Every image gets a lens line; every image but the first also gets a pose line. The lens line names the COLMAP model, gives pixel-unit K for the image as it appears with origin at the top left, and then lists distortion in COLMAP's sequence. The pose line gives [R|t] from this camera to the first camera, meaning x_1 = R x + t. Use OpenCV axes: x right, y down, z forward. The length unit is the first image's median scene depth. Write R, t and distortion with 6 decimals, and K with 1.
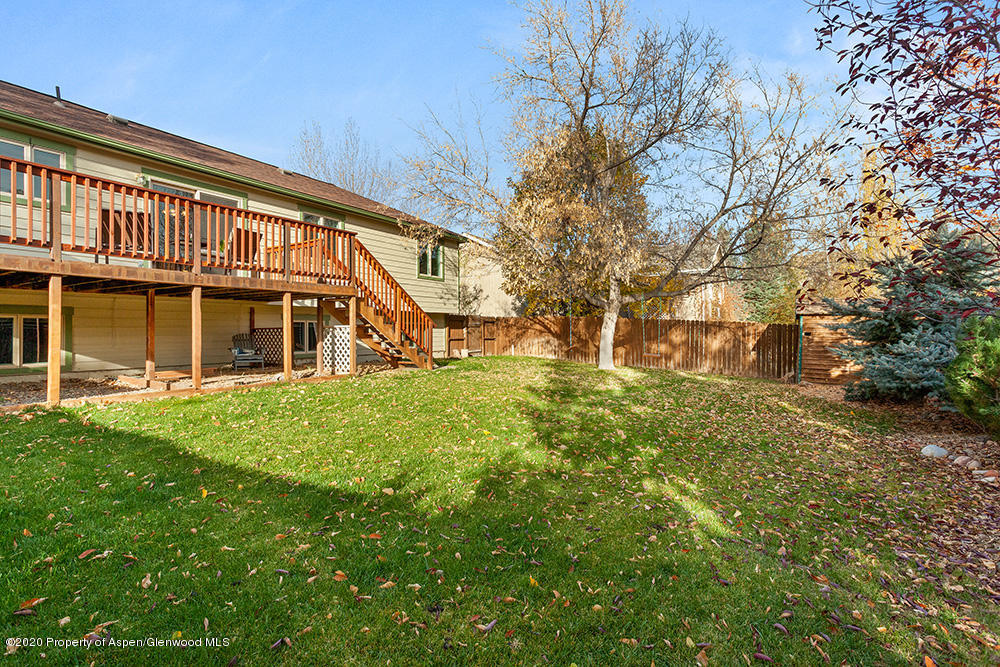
lens RADIAL K [[482.7, 0, 494.6], [0, 482.7, 340.2], [0, 0, 1]] dist [0.002547, 0.000279]
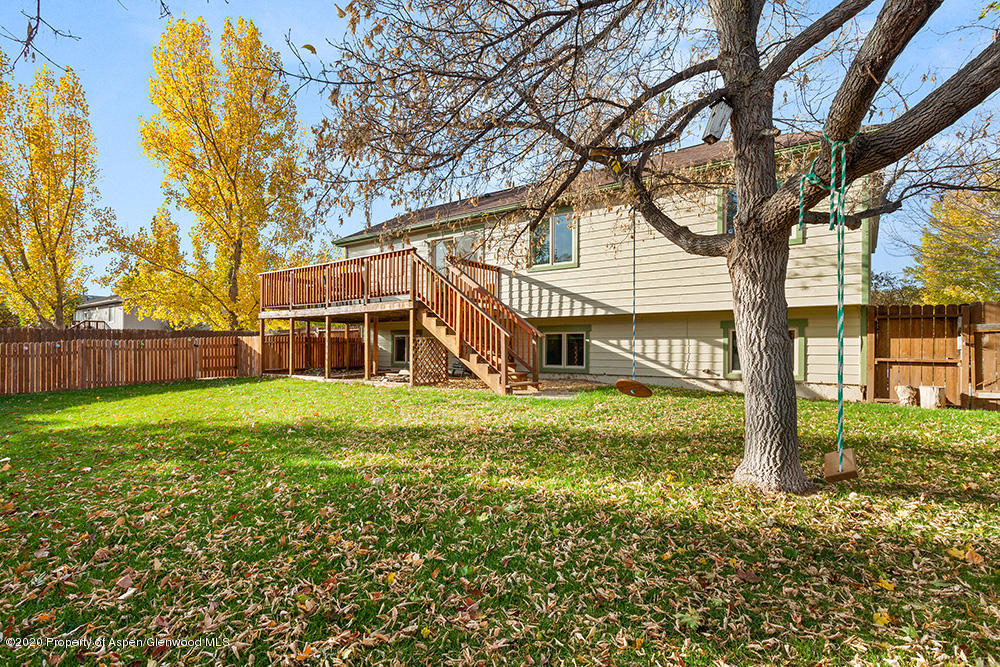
lens RADIAL K [[482.7, 0, 494.6], [0, 482.7, 340.2], [0, 0, 1]] dist [0.002547, 0.000279]
pose [[-0.055225, -0.004209, -0.998465, 0.599825], [-0.015785, 0.999870, -0.003342, -0.022484], [0.998349, 0.015576, -0.055284, 1.025991]]
